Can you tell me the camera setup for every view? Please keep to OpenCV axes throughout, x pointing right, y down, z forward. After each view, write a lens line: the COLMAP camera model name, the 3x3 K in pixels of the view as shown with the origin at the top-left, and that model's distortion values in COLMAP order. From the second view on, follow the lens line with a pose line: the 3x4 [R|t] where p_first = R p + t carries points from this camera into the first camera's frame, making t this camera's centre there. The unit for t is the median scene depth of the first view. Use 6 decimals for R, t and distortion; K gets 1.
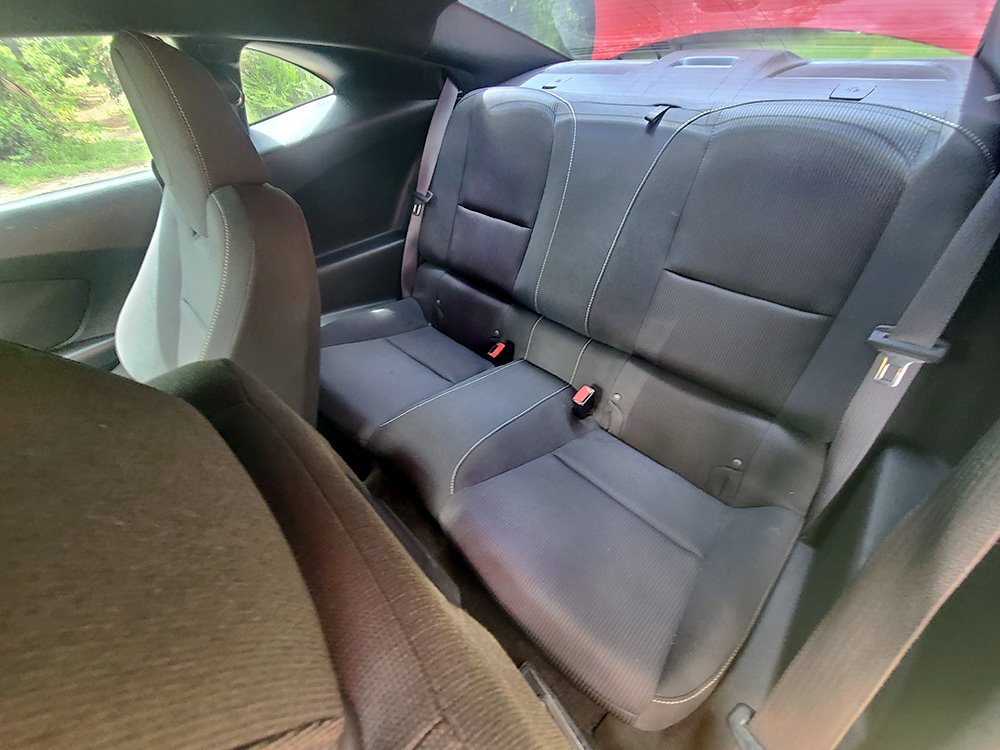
lens RADIAL K [[415.9, 0, 507.2], [0, 415.9, 377.0], [0, 0, 1]] dist [-0.002971, -0.000182]
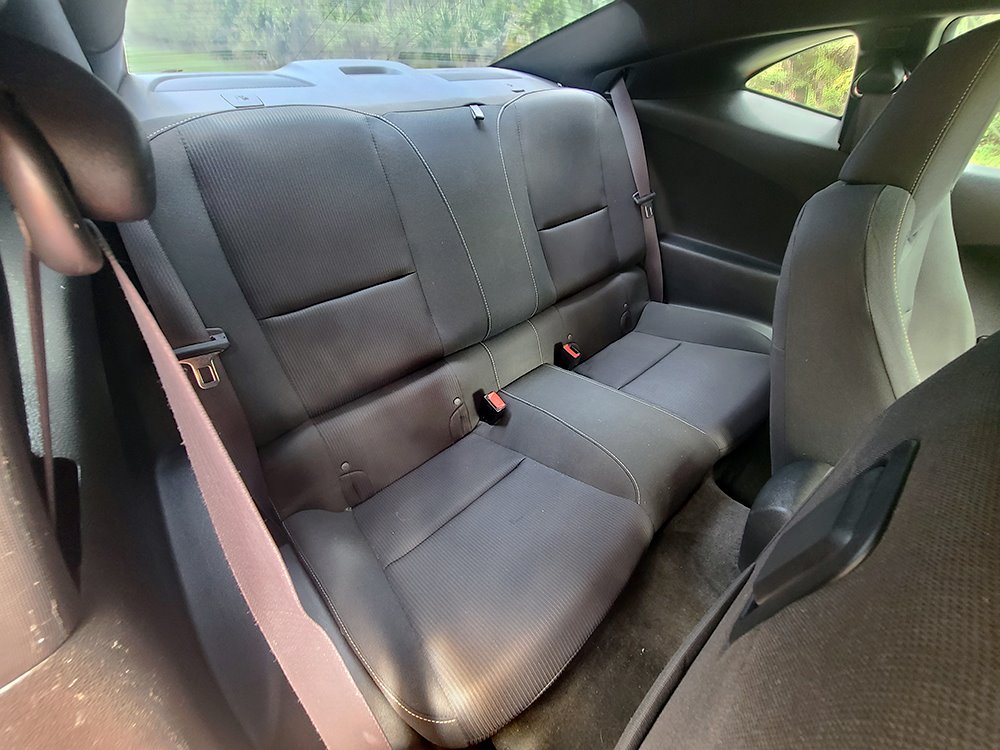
lens RADIAL K [[415.9, 0, 507.2], [0, 415.9, 377.0], [0, 0, 1]] dist [-0.002971, -0.000182]
pose [[0.019343, -0.576504, 0.816865, -0.904012], [0.628356, 0.642512, 0.438574, -0.583547], [-0.777686, 0.504799, 0.374678, 0.813549]]
